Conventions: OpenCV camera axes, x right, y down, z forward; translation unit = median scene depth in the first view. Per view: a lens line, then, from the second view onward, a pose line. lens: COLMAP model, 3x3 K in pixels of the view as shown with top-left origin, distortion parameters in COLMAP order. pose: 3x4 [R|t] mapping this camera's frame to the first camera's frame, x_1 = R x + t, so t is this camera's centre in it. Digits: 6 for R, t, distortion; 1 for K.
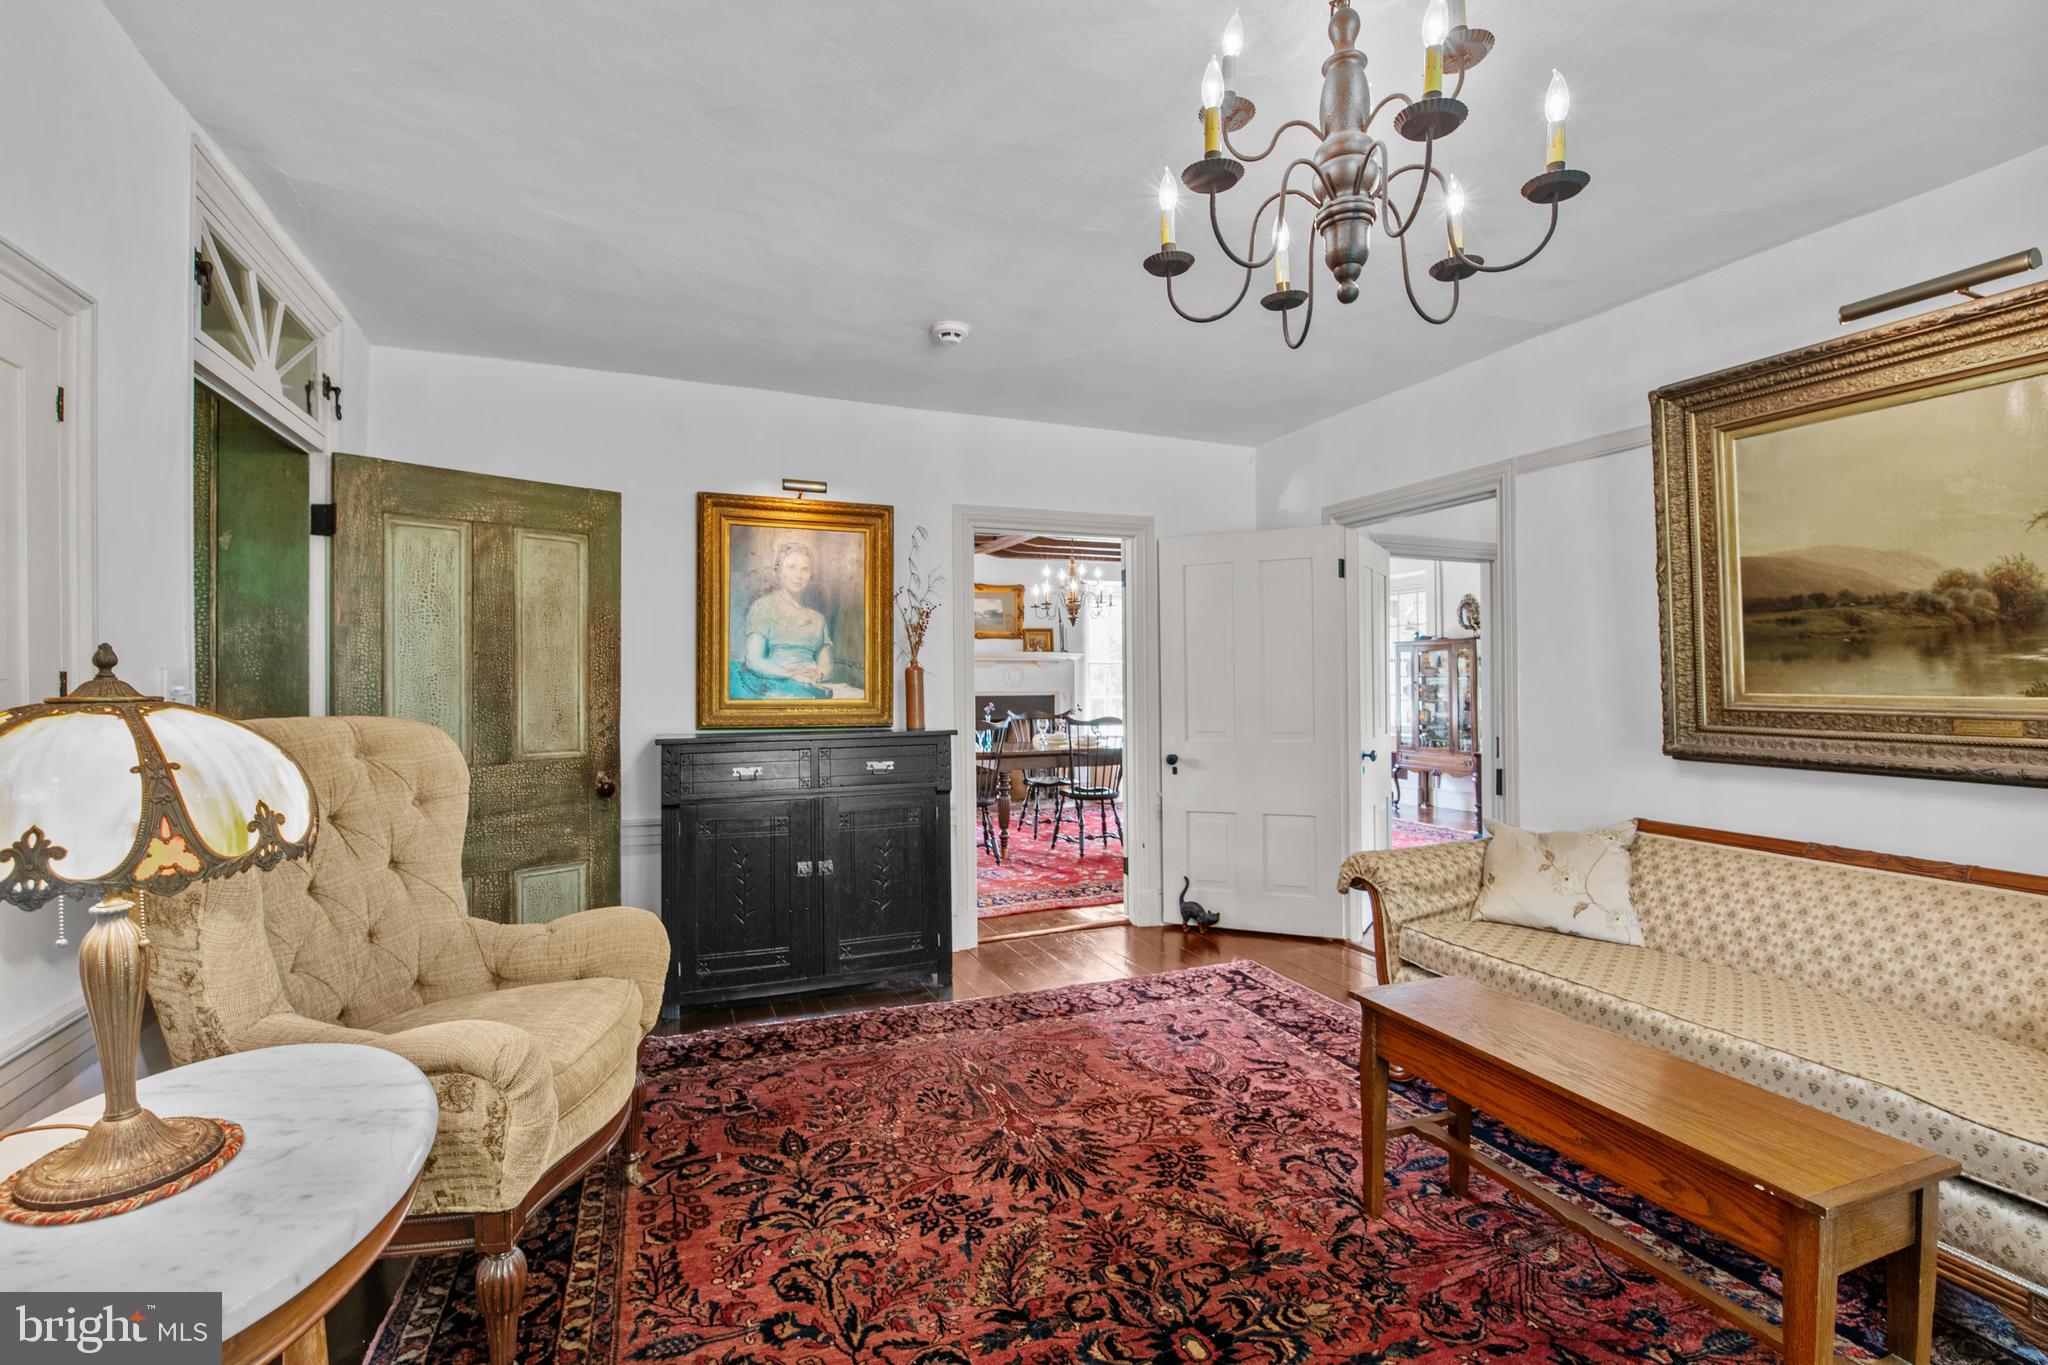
lens RADIAL K [[949.6, 0, 1024.5], [0, 949.6, 677.0], [0, 0, 1]] dist [-0.005827, -0.005556]
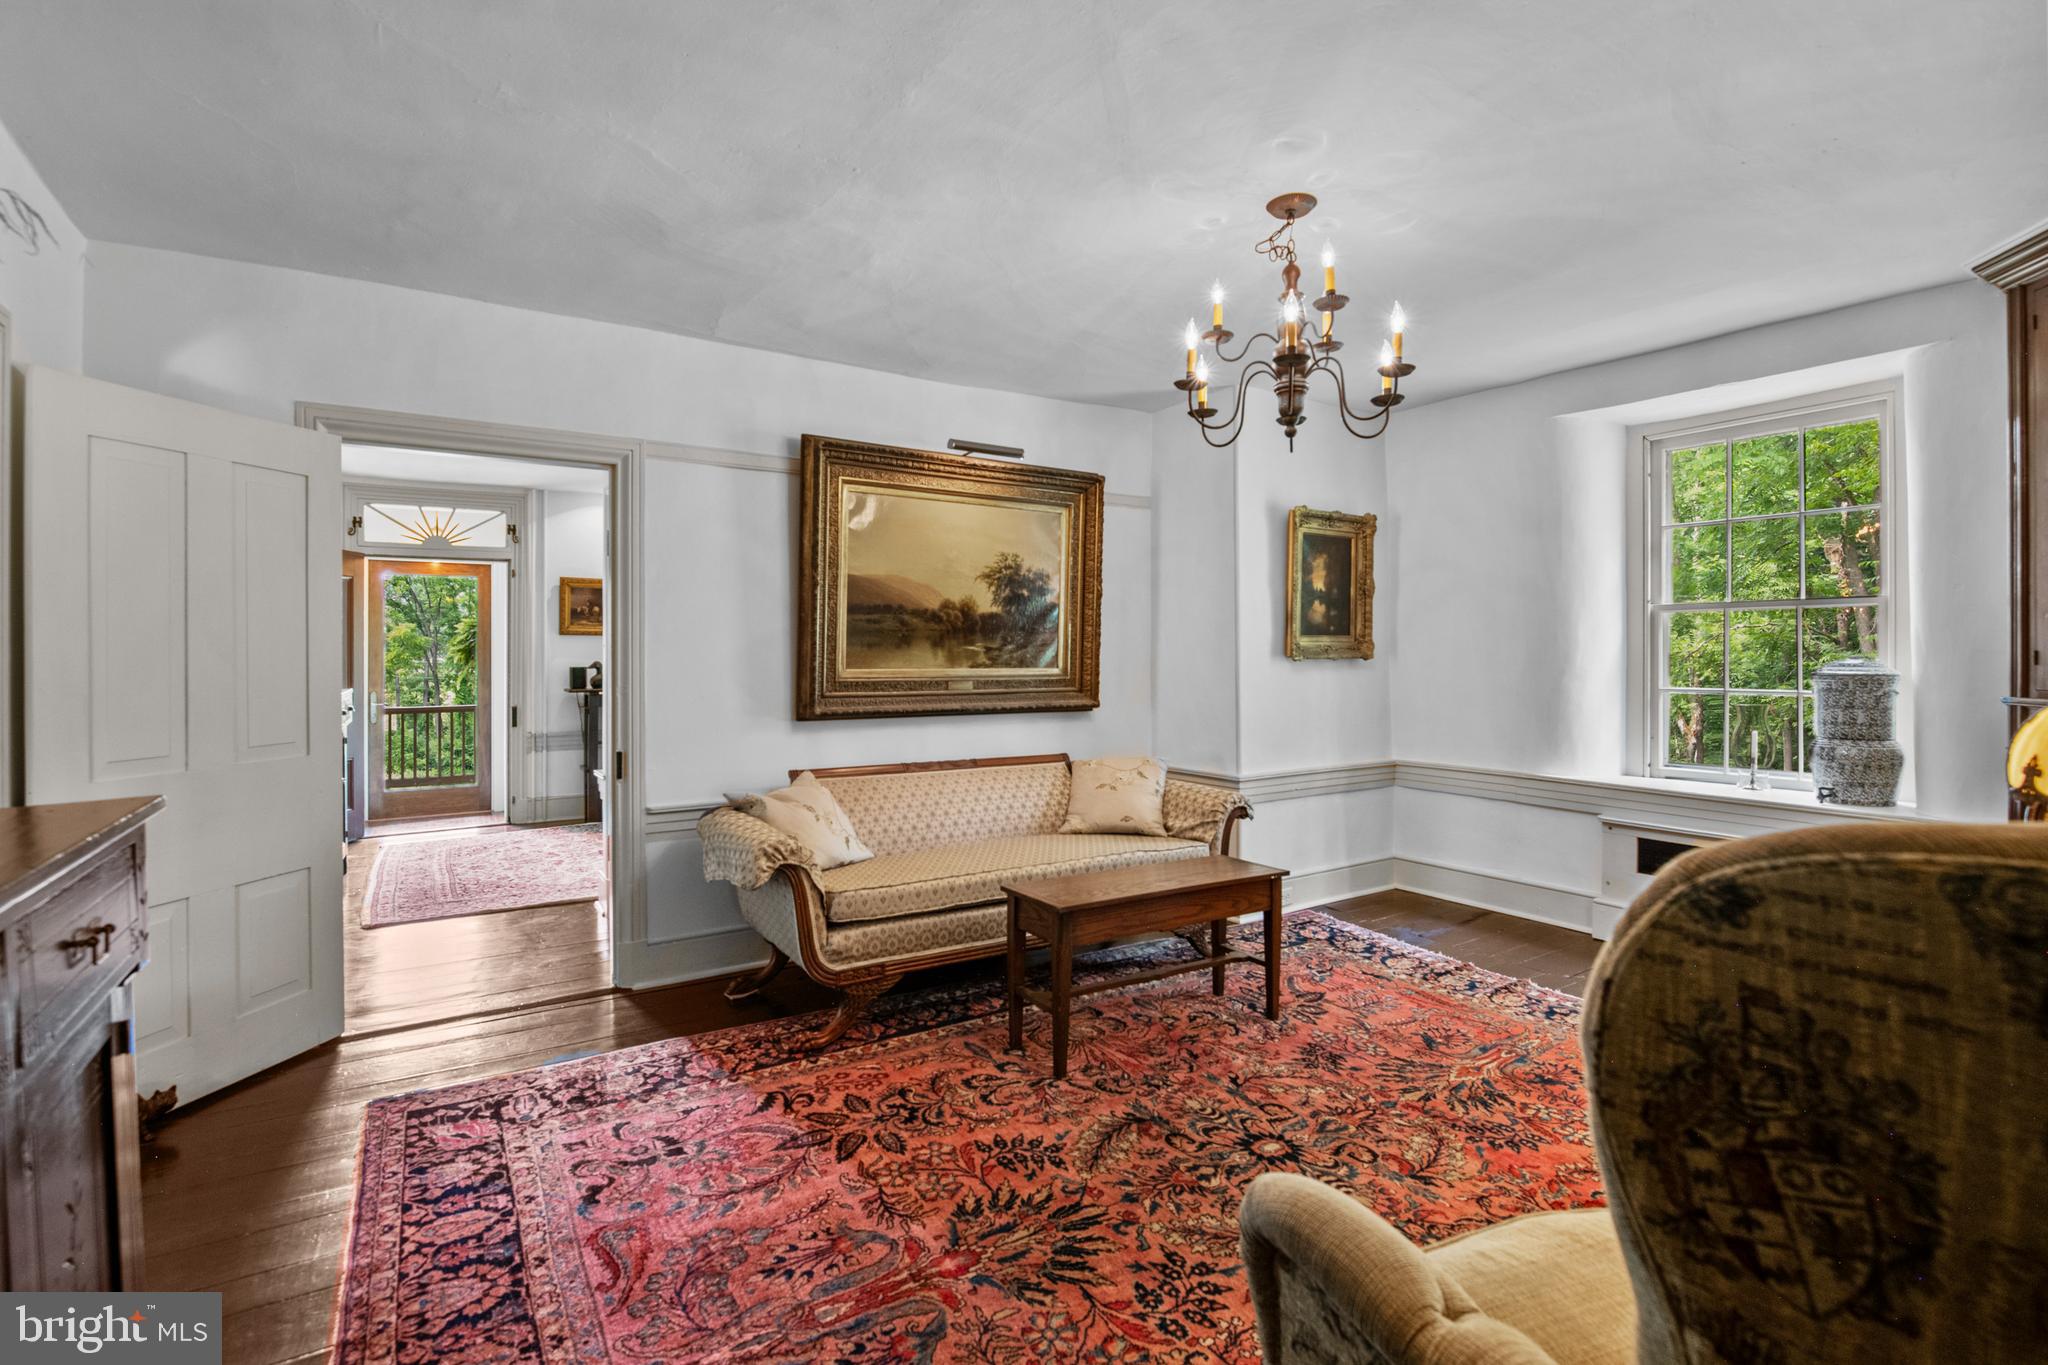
lens RADIAL K [[949.6, 0, 1014.4], [0, 949.6, 649.3], [0, 0, 1]] dist [-0.005827, -0.005556]
pose [[-0.193247, 0.008672, 0.981112, -0.728327], [-0.002073, 0.999955, -0.009247, -0.000227], [-0.981148, -0.003821, -0.193220, 1.076268]]
